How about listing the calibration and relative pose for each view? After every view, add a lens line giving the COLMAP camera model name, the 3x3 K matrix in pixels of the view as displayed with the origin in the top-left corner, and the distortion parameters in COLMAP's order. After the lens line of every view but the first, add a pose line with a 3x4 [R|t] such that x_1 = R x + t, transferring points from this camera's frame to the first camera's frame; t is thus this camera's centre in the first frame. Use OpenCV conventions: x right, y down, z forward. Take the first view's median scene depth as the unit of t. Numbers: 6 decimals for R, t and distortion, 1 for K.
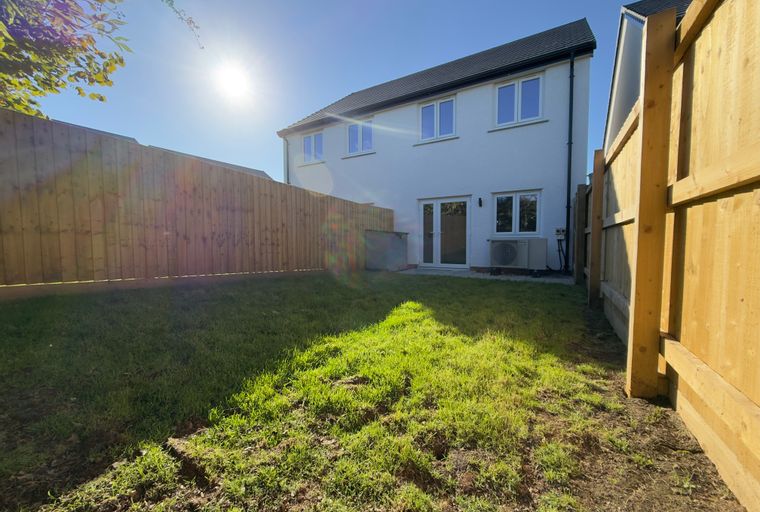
lens RADIAL K [[300.4, 0, 377.6], [0, 300.4, 252.7], [0, 0, 1]] dist [0.000573, 0.000596]
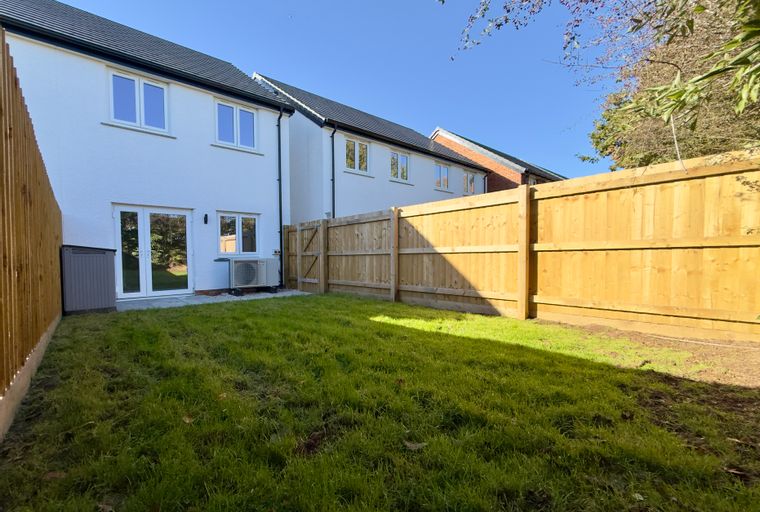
lens RADIAL K [[300.4, 0, 376.7], [0, 300.4, 263.4], [0, 0, 1]] dist [0.000573, 0.000596]
pose [[0.359181, -0.013047, 0.933177, -0.326470], [0.045544, 0.998956, -0.003563, -0.006680], [-0.932156, 0.043781, 0.359401, 0.199424]]
